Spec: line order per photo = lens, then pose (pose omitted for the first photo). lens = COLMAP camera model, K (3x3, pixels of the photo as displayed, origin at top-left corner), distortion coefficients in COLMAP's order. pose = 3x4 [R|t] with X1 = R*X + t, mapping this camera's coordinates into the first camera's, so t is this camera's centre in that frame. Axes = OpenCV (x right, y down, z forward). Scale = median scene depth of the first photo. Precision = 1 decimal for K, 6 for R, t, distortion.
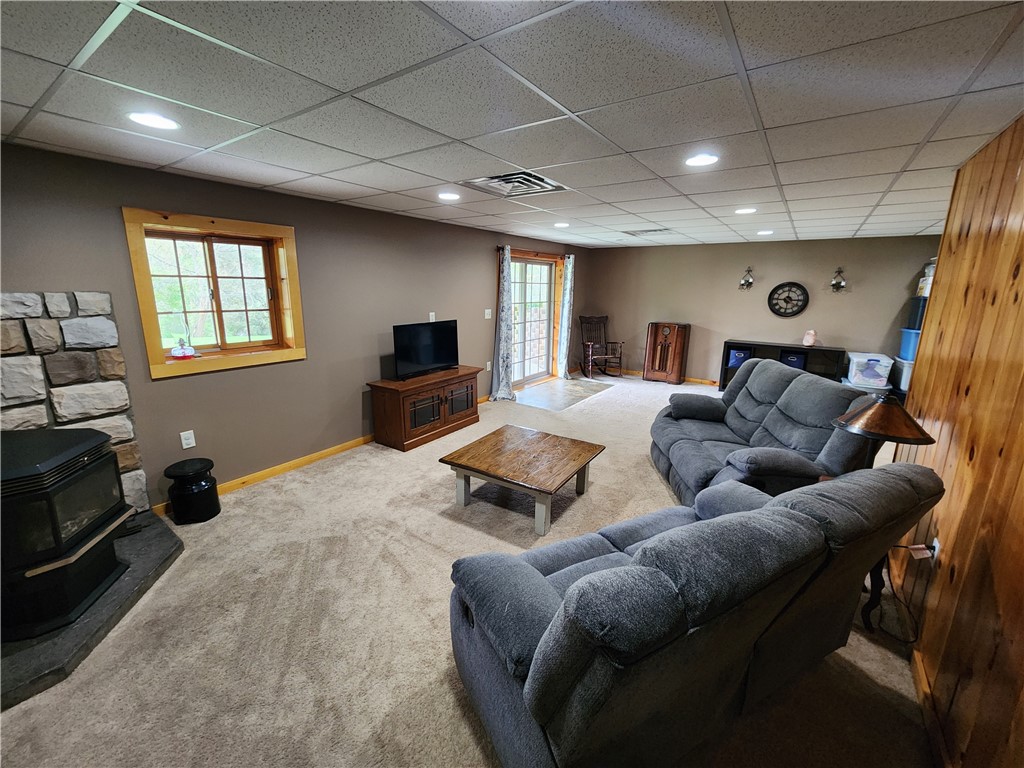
lens RADIAL K [[424.3, 0, 509.7], [0, 424.3, 381.5], [0, 0, 1]] dist [-0.002108, 0.001258]
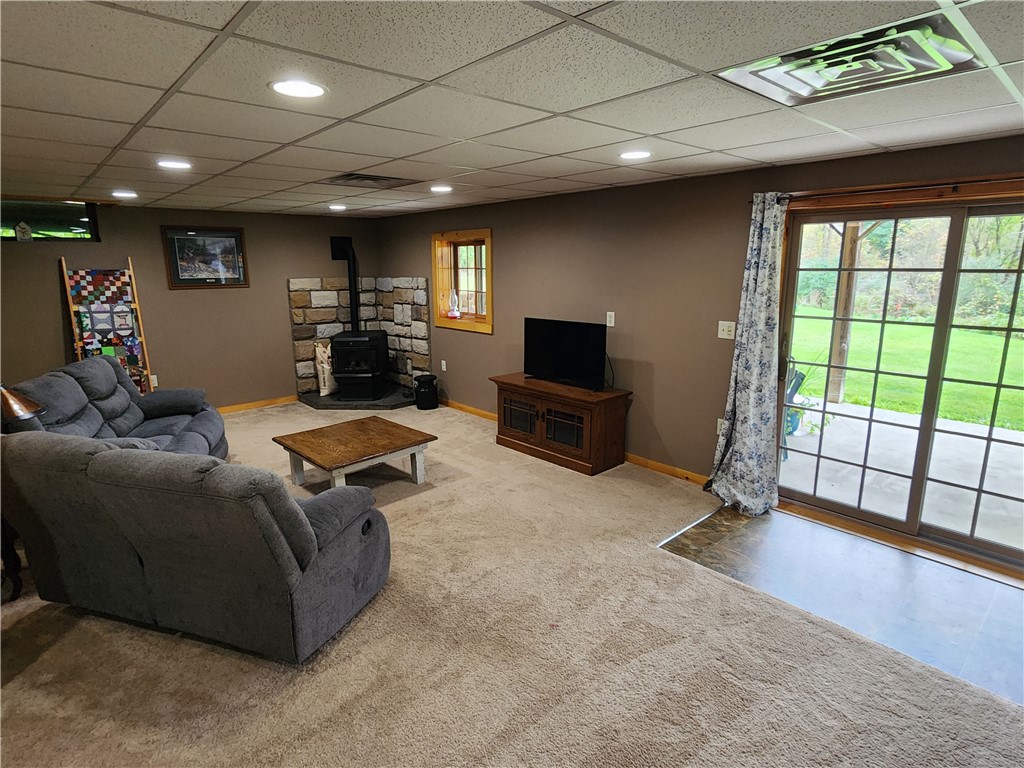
lens RADIAL K [[553.9, 0, 510.6], [0, 553.9, 384.8], [0, 0, 1]] dist [-0.001924, -0.000314]
pose [[-0.227158, 0.204167, -0.952216, 1.272143], [-0.207808, 0.945095, 0.252214, -0.396222], [0.951428, 0.255171, -0.172258, 1.637698]]
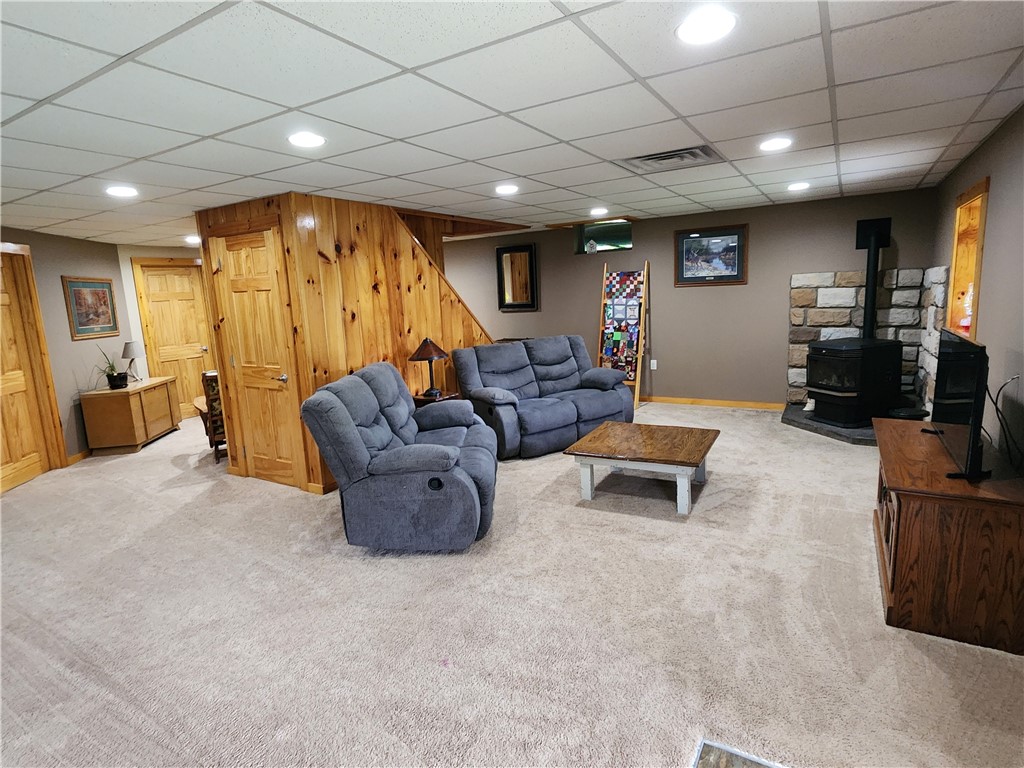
lens RADIAL K [[553.9, 0, 511.0], [0, 553.9, 384.9], [0, 0, 1]] dist [-0.001924, -0.000314]
pose [[-0.997354, 0.049276, -0.053453, 0.413891], [0.025395, 0.925072, 0.378942, -0.466073], [0.068121, 0.376582, -0.923875, 2.221199]]
